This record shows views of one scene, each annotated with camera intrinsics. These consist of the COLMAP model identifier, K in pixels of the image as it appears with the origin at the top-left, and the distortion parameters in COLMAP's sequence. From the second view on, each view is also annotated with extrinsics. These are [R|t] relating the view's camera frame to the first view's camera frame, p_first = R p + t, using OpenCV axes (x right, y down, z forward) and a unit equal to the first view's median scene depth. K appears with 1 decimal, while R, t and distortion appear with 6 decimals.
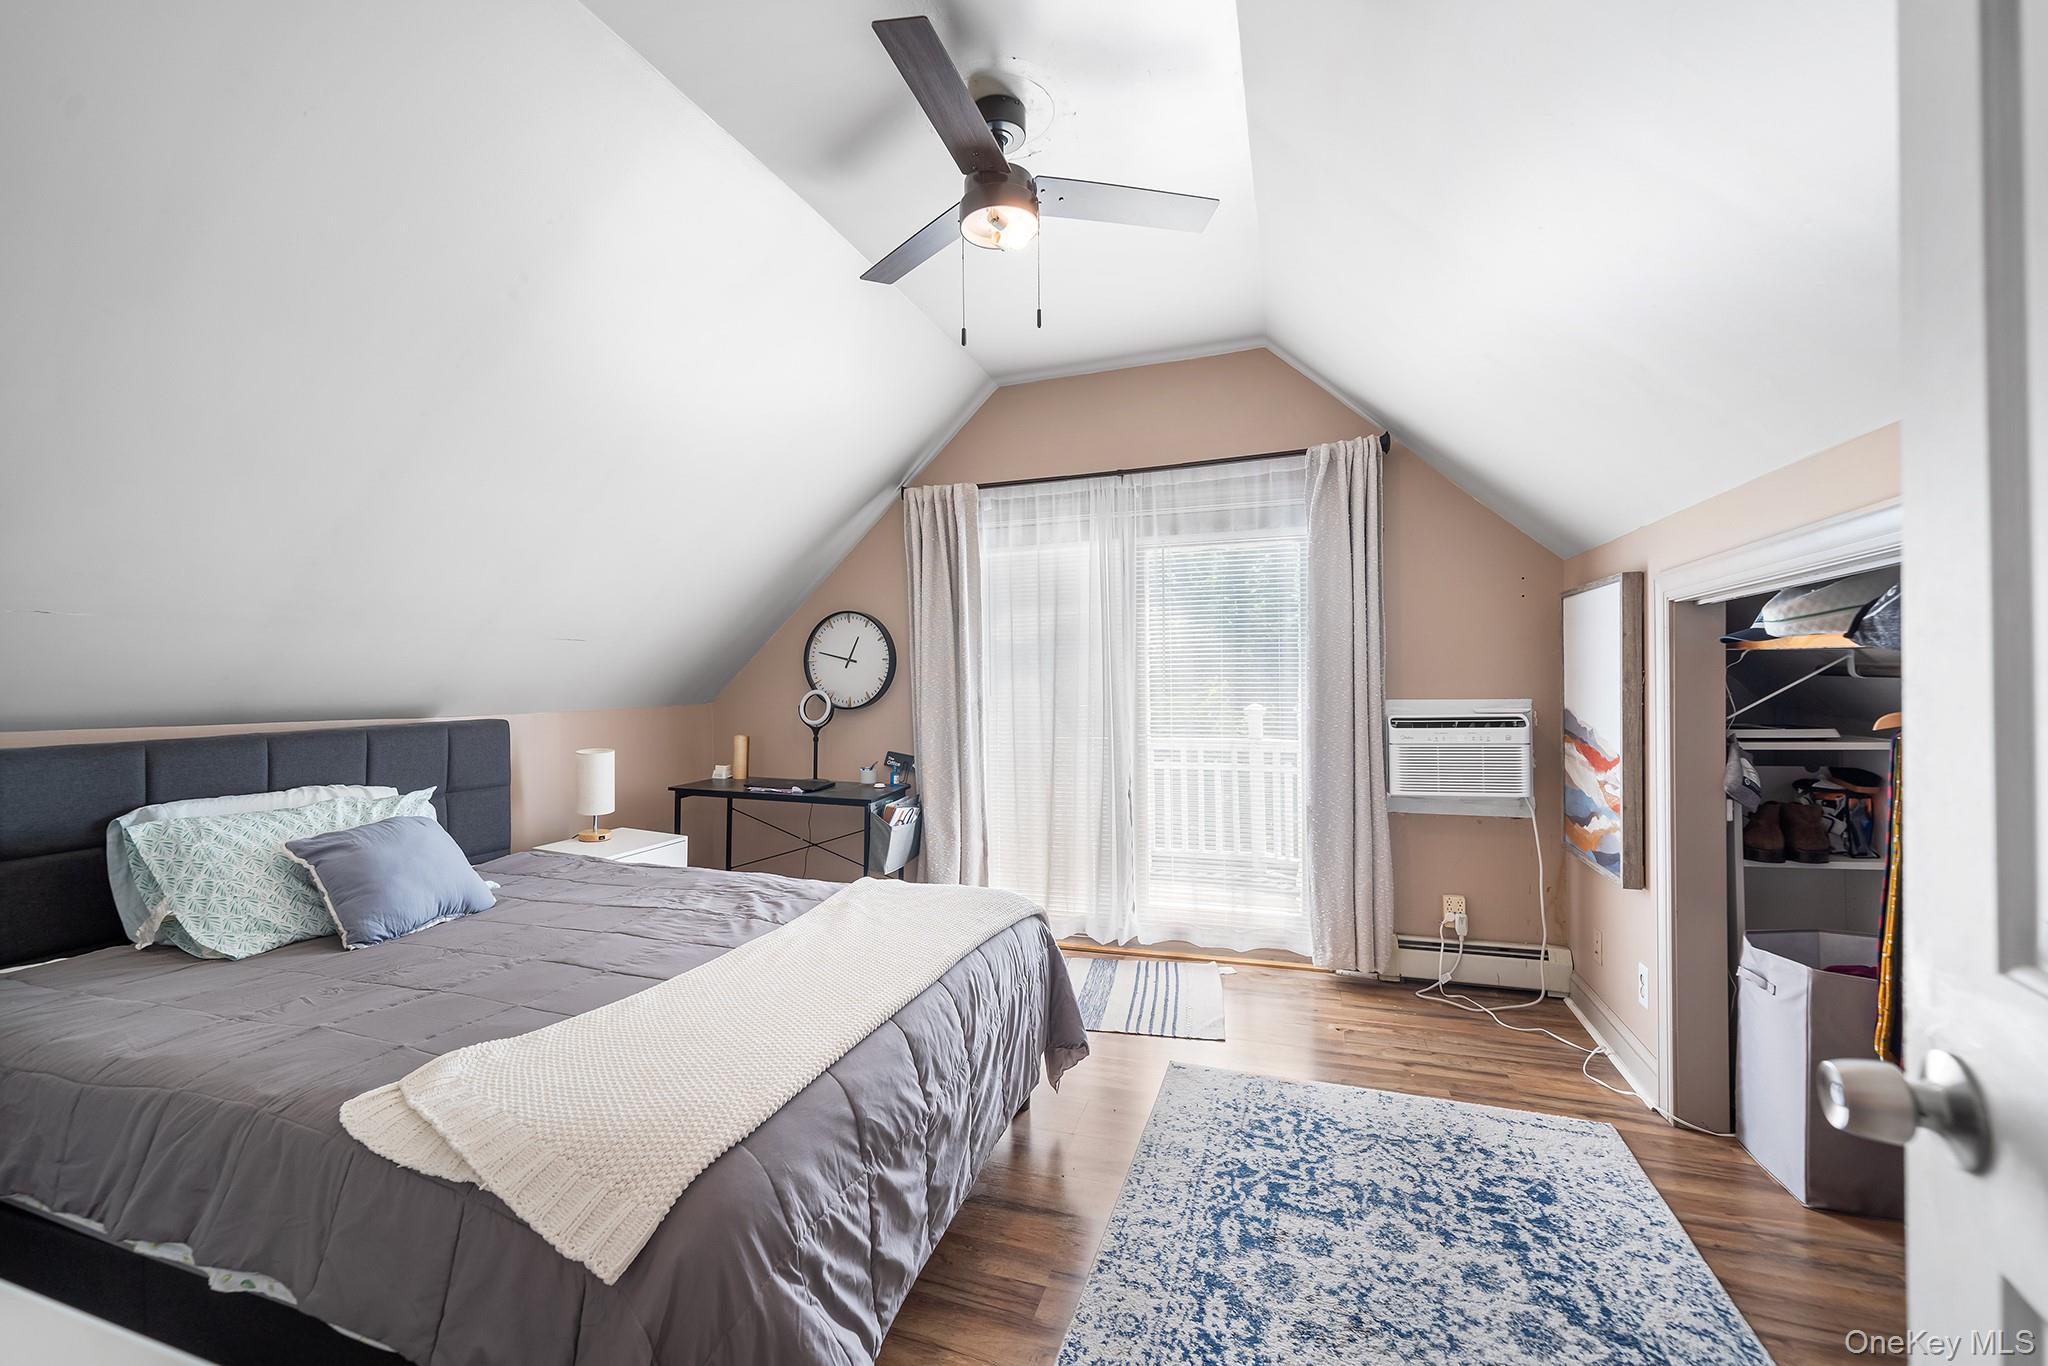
lens RADIAL K [[835.1, 0, 1019.4], [0, 835.1, 686.4], [0, 0, 1]] dist [0.003782, 0.000585]
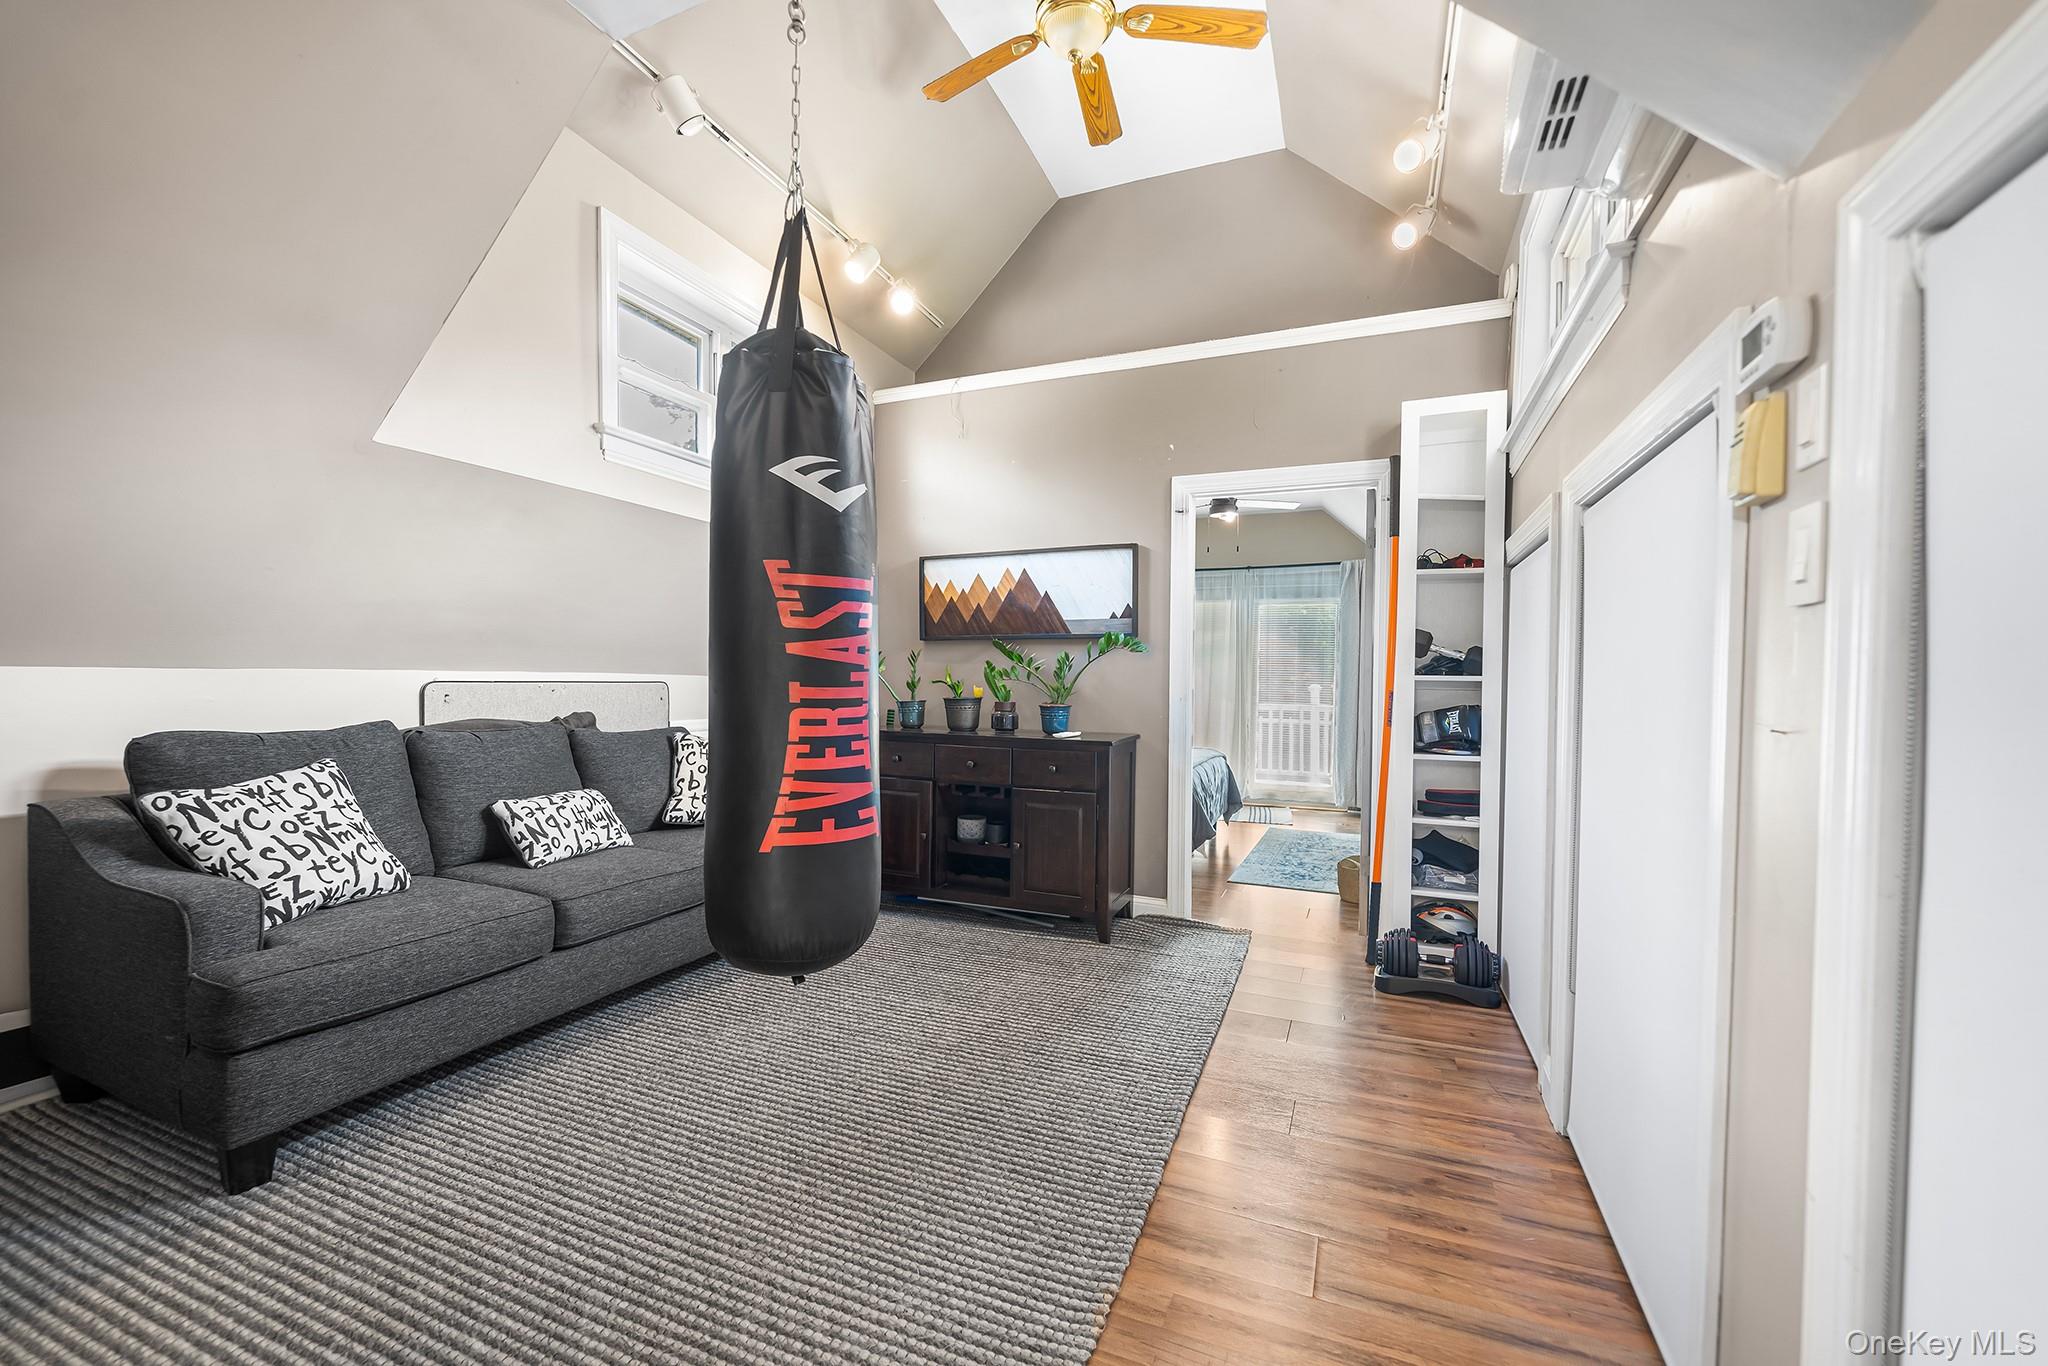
lens RADIAL K [[835.1, 0, 1025.3], [0, 835.1, 689.4], [0, 0, 1]] dist [0.003782, 0.000585]
pose [[0.997391, 0.022509, -0.068590, -0.201338], [-0.021180, 0.999575, 0.020040, 0.008736], [0.069012, -0.018535, 0.997444, -0.785723]]
